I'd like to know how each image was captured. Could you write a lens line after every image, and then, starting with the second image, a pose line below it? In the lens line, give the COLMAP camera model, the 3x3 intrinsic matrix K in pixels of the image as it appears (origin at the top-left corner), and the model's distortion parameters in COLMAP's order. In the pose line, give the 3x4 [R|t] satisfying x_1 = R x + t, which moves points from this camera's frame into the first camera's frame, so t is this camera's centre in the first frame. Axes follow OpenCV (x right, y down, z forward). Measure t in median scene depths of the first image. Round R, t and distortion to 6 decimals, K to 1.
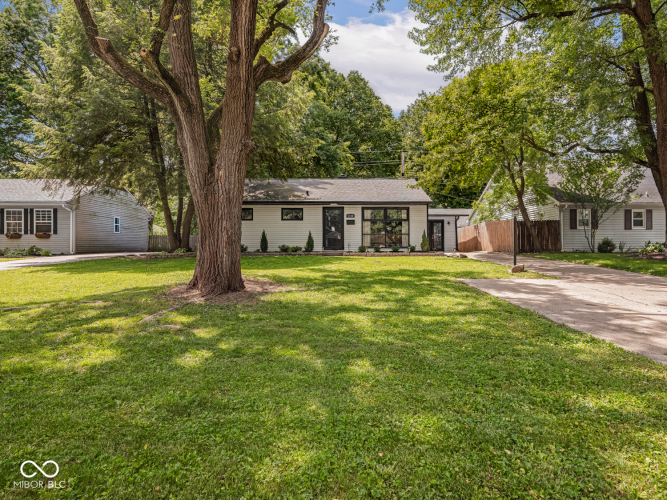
lens RADIAL K [[361.6, 0, 333.5], [0, 361.6, 250.0], [0, 0, 1]] dist [0.001962, -0.000655]
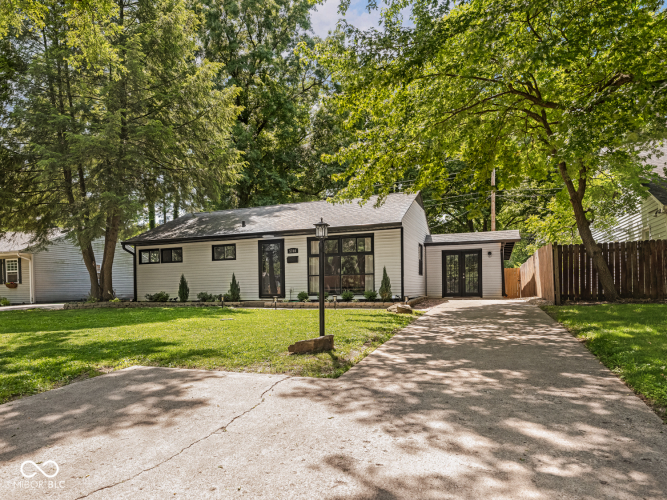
lens RADIAL K [[361.6, 0, 333.5], [0, 361.6, 250.0], [0, 0, 1]] dist [0.001962, -0.000655]
pose [[0.937427, -0.050210, -0.344543, 0.375407], [0.014759, 0.994389, -0.104754, -0.018332], [0.347869, 0.093114, 0.932908, 0.349397]]
